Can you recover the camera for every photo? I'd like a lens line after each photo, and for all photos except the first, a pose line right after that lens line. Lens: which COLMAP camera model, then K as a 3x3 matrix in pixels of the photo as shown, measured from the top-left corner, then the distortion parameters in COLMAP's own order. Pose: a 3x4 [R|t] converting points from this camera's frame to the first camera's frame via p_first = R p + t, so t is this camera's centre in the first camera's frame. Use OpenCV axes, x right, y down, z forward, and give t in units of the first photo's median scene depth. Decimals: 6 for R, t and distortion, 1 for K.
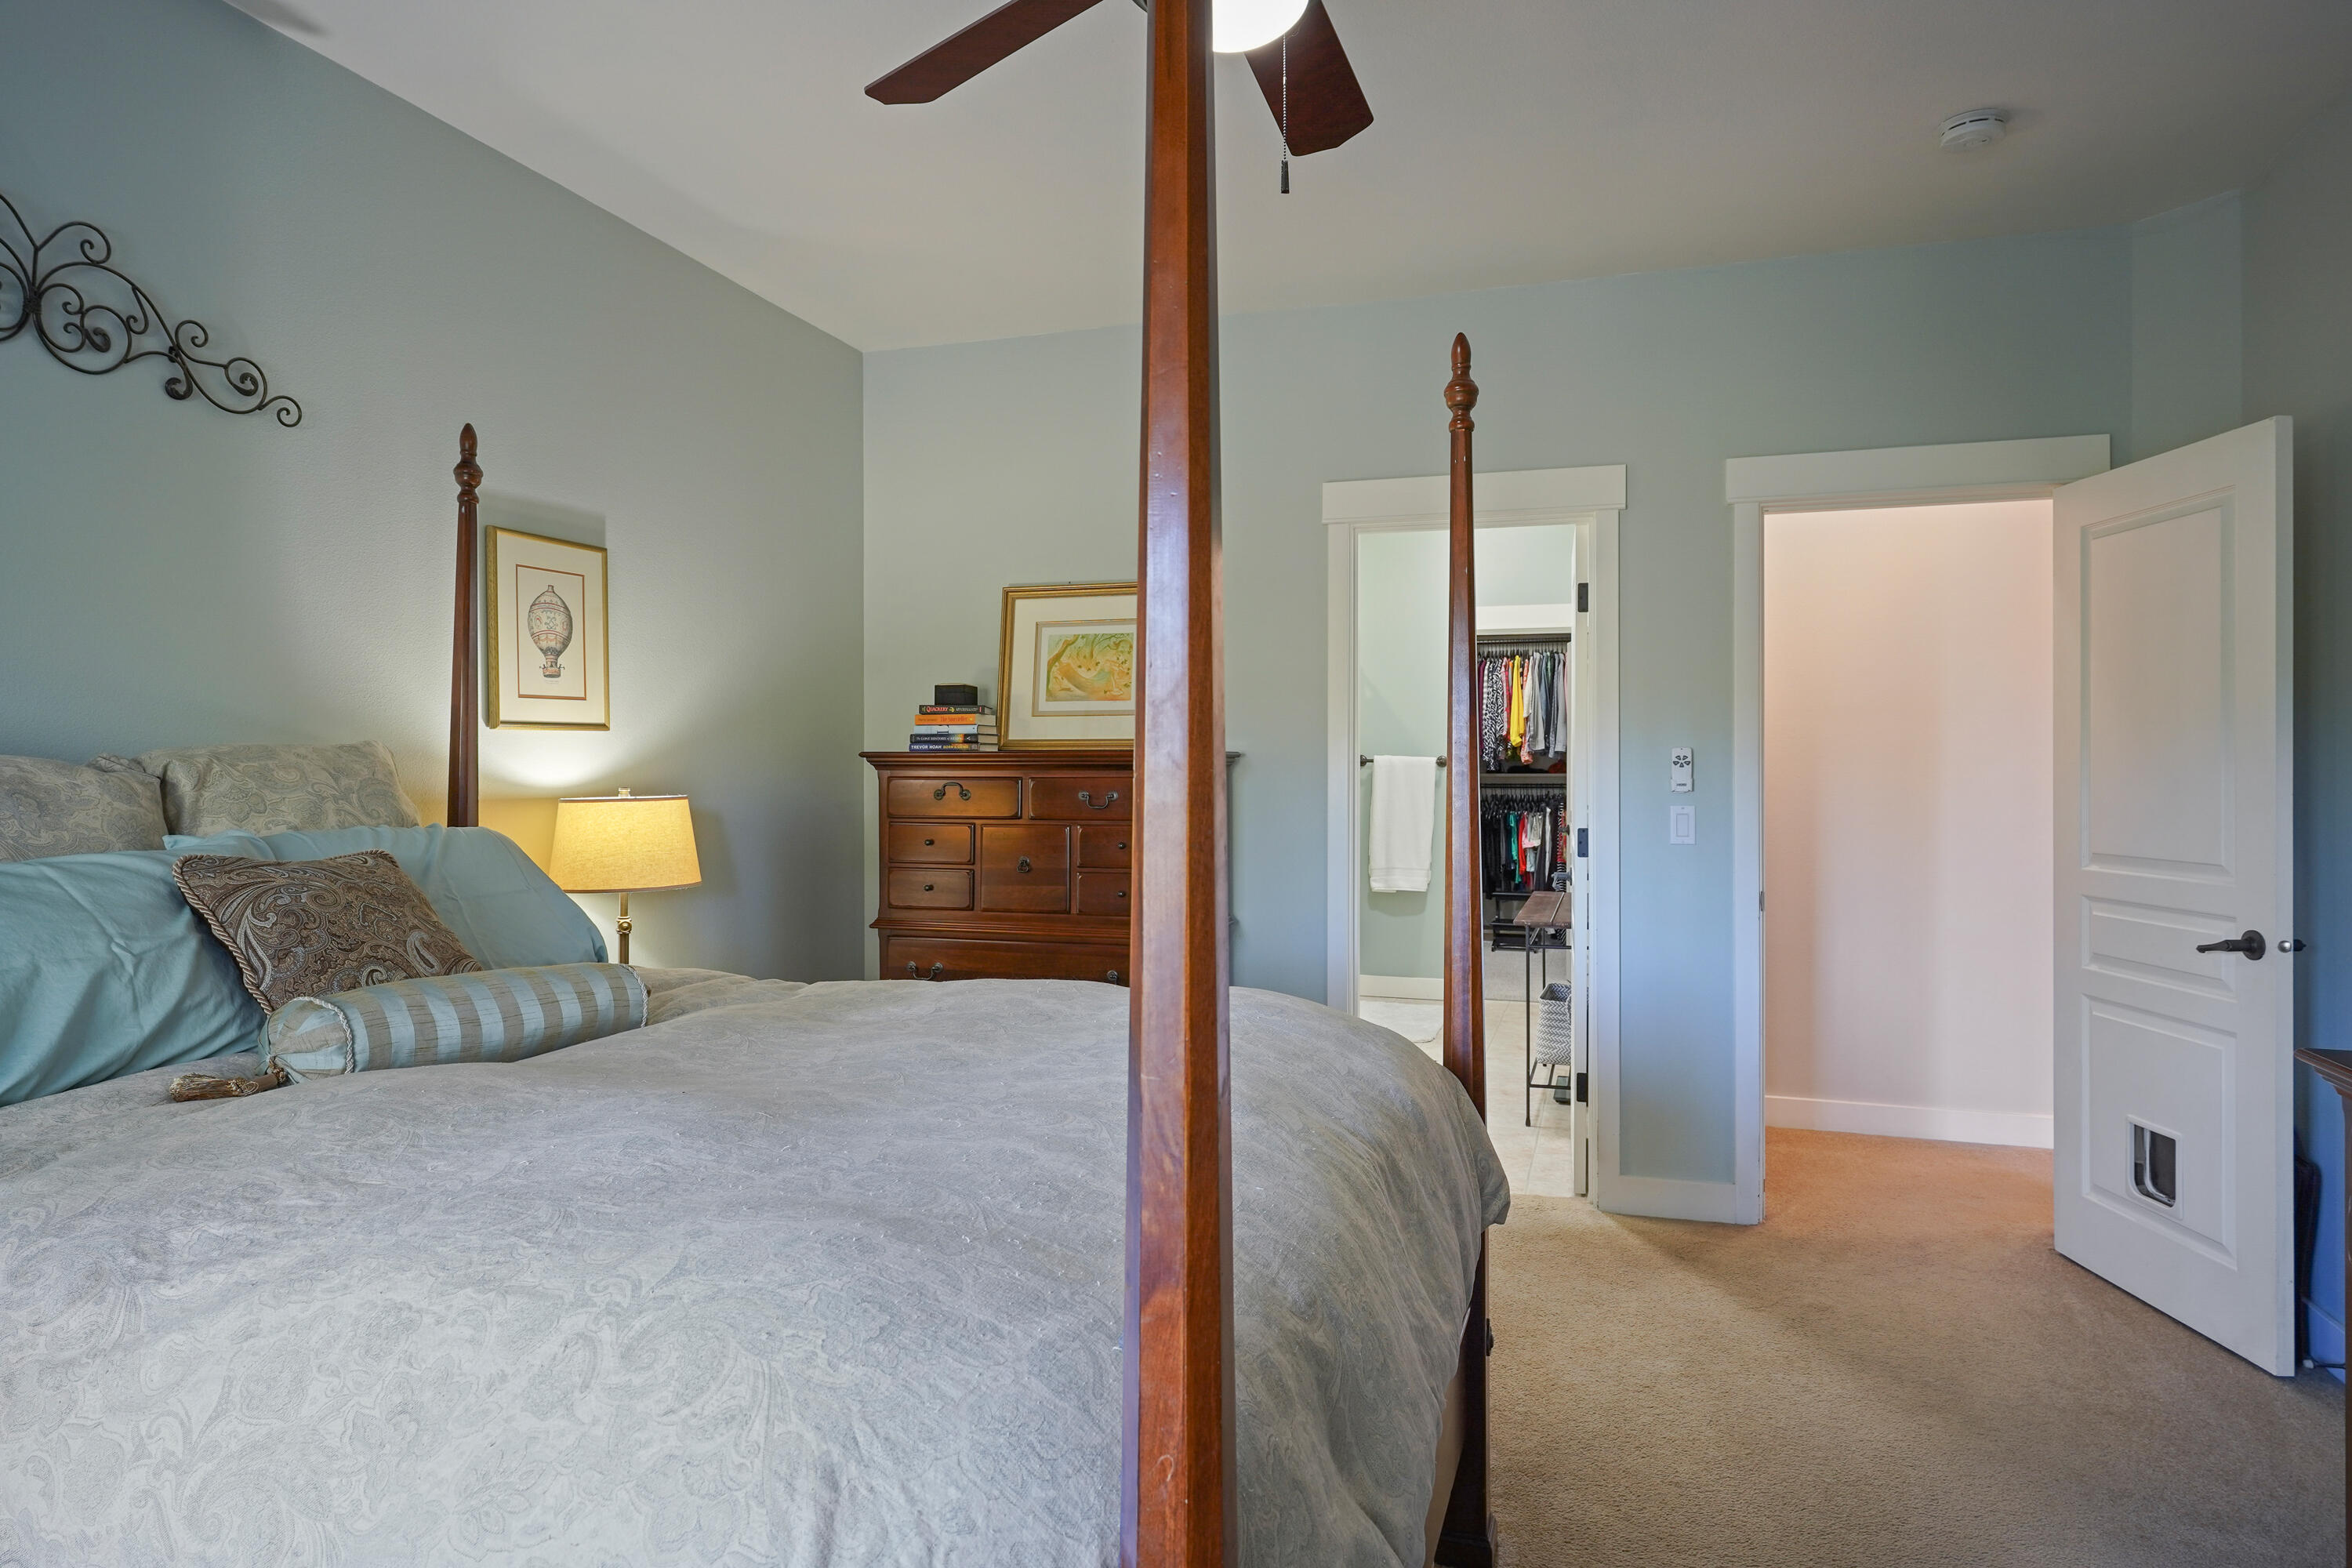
lens RADIAL K [[1440.9, 0, 1175.2], [0, 1440.9, 792.2], [0, 0, 1]] dist [0.043761, 0.000652]
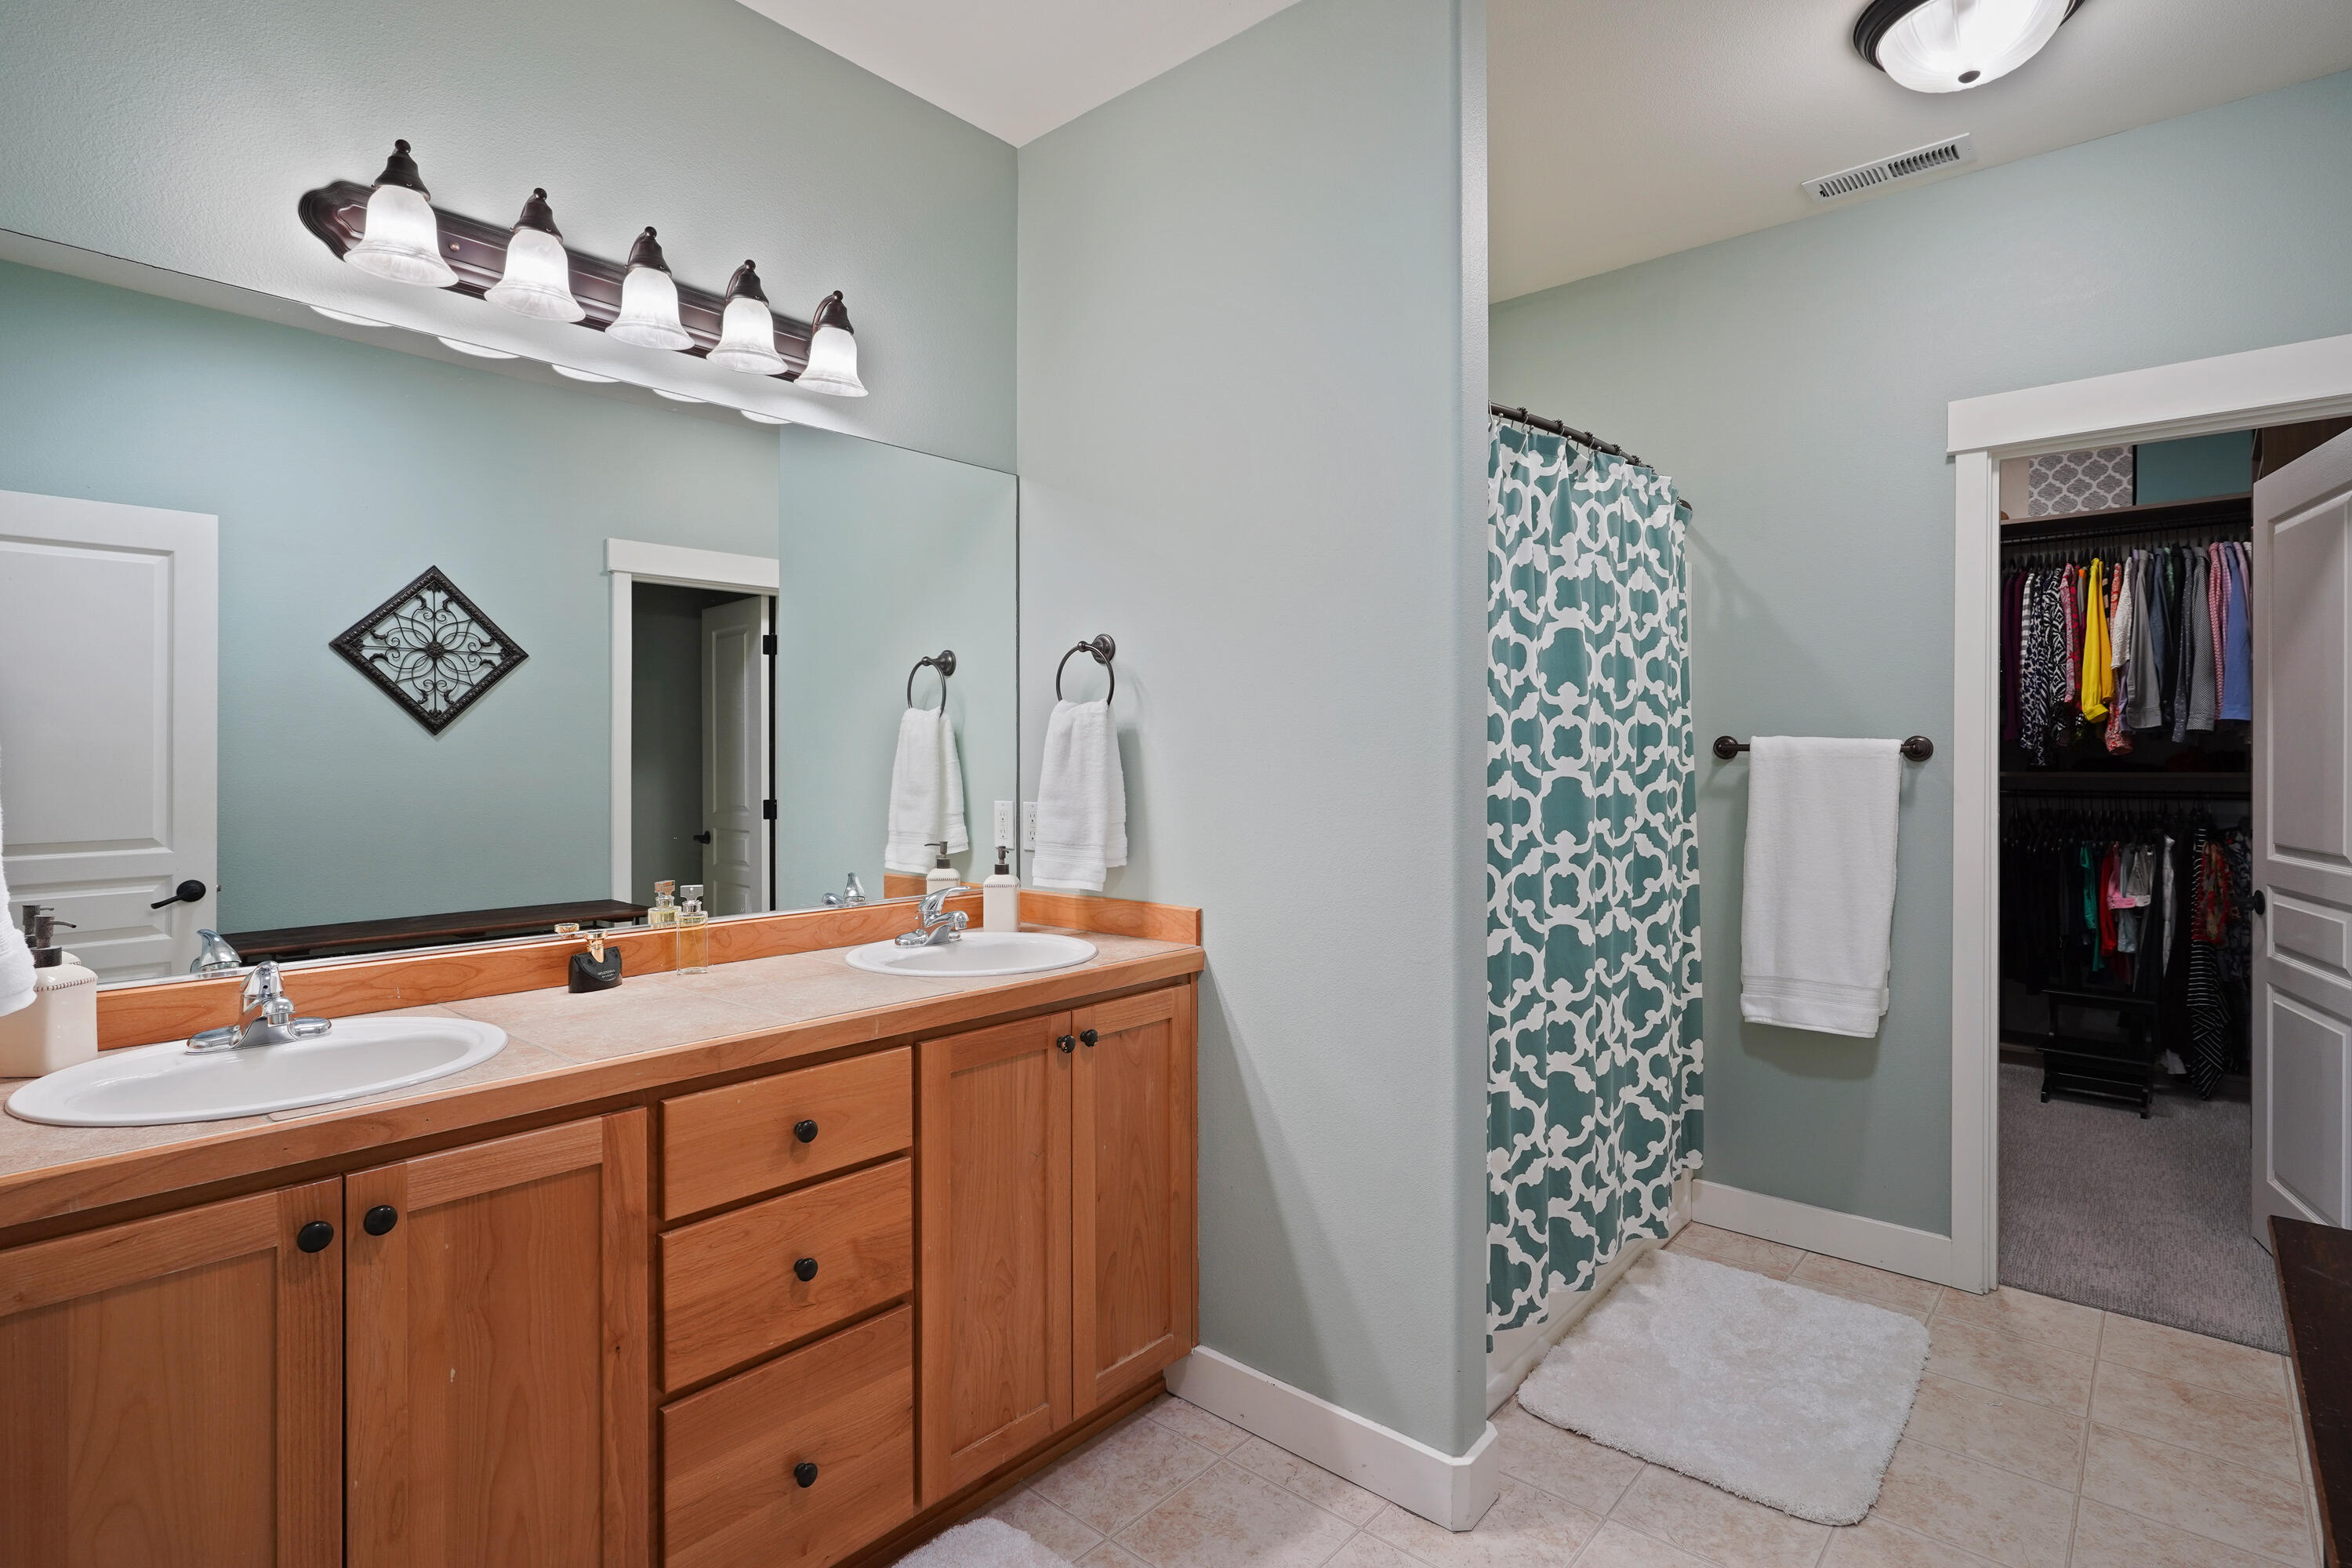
lens RADIAL K [[1137.9, 0, 1181.7], [0, 1137.9, 767.6], [0, 0, 1]] dist [-0.002022, -0.000671]
pose [[0.913087, 0.002584, -0.407756, 0.096900], [-0.006646, 0.999941, -0.008546, -0.008715], [0.407710, 0.010514, 0.913051, 0.470799]]
